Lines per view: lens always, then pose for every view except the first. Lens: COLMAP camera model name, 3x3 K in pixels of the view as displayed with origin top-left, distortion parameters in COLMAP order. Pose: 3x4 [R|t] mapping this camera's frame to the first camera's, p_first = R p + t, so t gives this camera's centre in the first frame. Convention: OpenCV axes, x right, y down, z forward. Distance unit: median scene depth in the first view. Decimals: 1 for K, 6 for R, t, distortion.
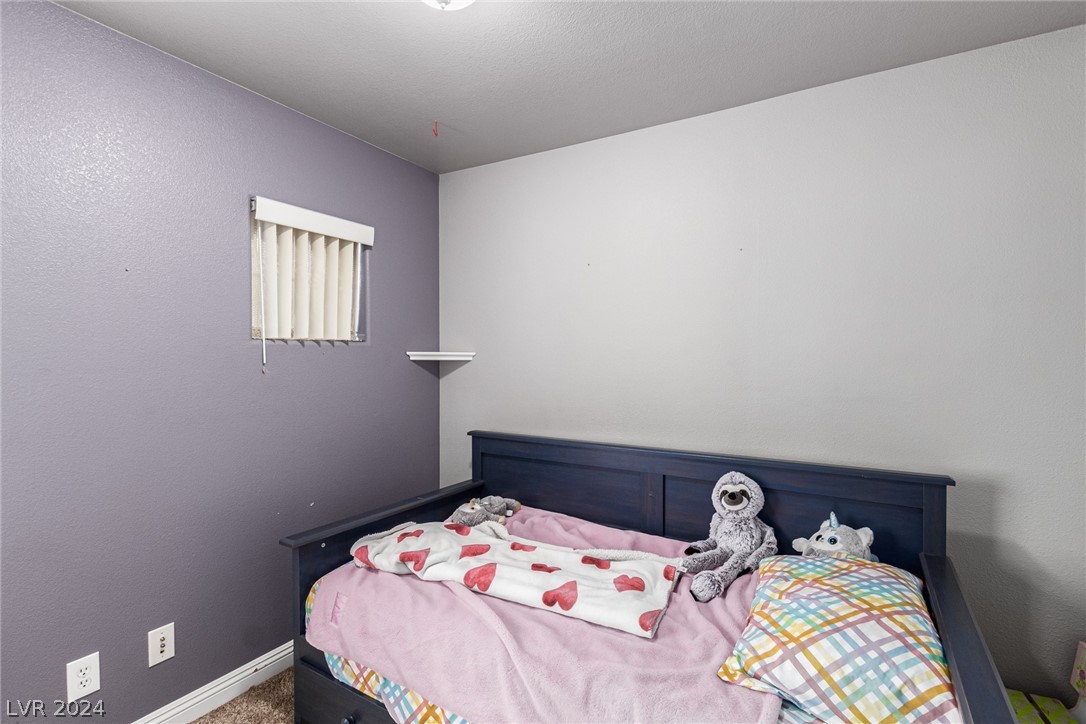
lens RADIAL K [[512.6, 0, 545.9], [0, 512.6, 364.6], [0, 0, 1]] dist [0.008755, -0.004387]
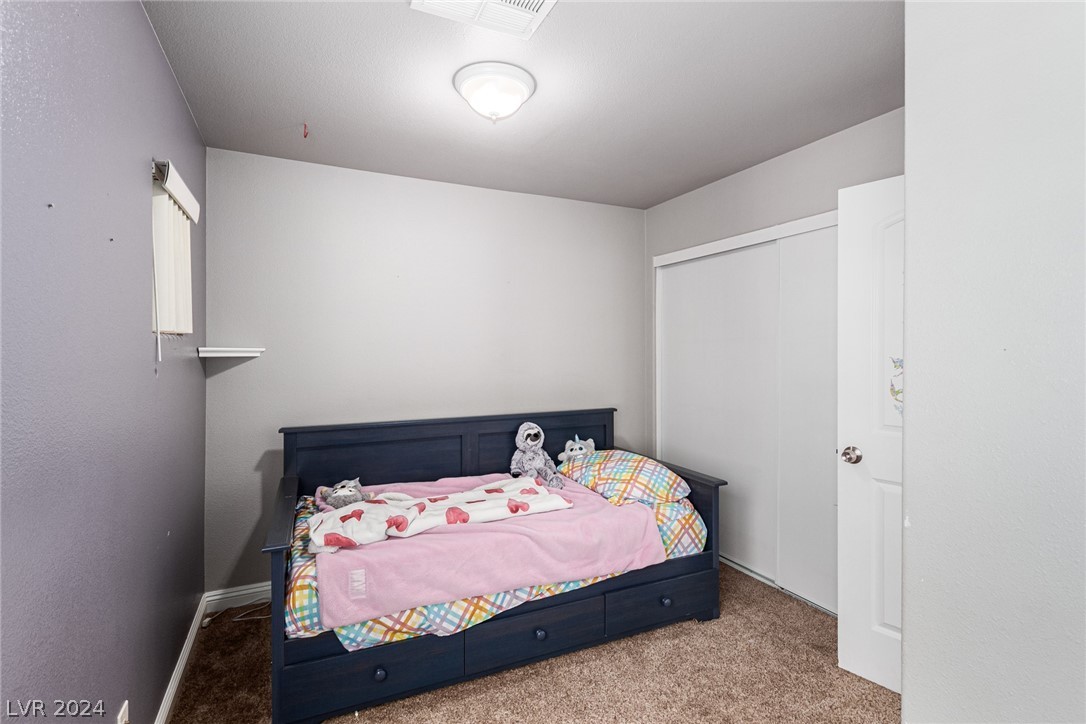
lens RADIAL K [[512.6, 0, 546.5], [0, 512.6, 355.8], [0, 0, 1]] dist [0.008755, -0.004387]
pose [[0.551666, -0.009901, 0.834007, -1.024562], [0.014814, 0.999888, 0.002071, -0.005830], [-0.833934, 0.011212, 0.551751, 0.050162]]
